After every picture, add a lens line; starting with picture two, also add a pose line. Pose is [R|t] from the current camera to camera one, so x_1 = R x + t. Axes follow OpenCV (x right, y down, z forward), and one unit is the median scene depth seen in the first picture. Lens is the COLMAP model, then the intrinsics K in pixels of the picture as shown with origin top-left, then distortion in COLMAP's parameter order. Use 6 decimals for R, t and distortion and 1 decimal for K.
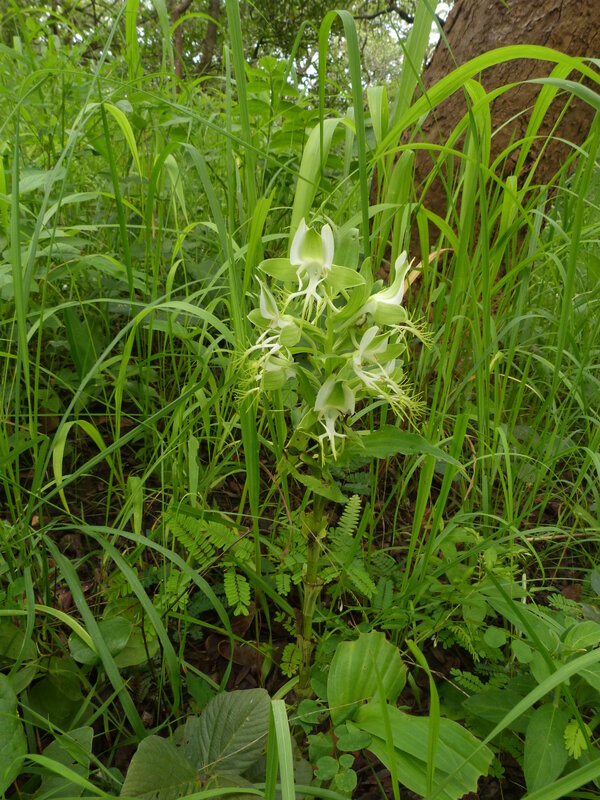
lens RADIAL K [[595.0, 0, 300.1], [0, 595.0, 398.7], [0, 0, 1]] dist [-0.003456, 0.000770]
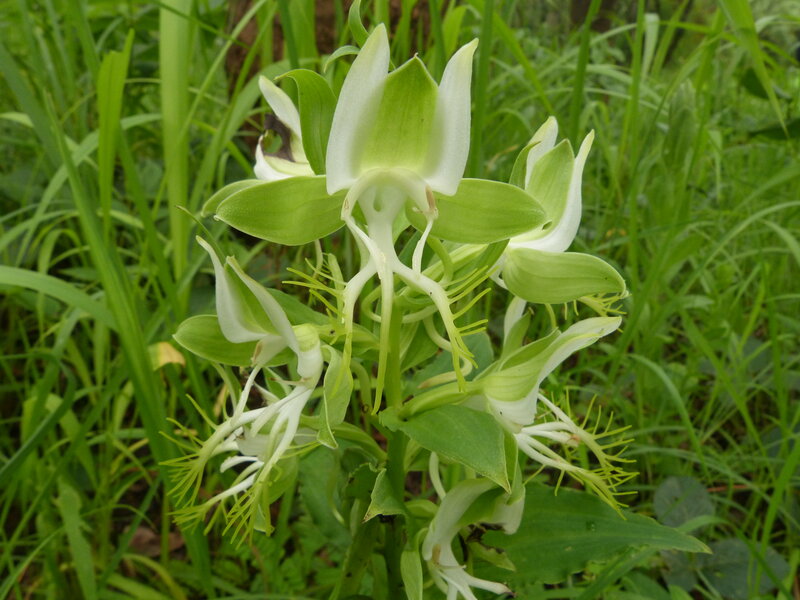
lens RADIAL K [[595.0, 0, 397.4], [0, 595.0, 294.8], [0, 0, 1]] dist [-0.003456, 0.000770]
pose [[0.917566, -0.190204, 0.349136, -0.091938], [0.177491, 0.981744, 0.068375, -0.175287], [-0.355767, -0.000770, 0.934574, 0.649700]]
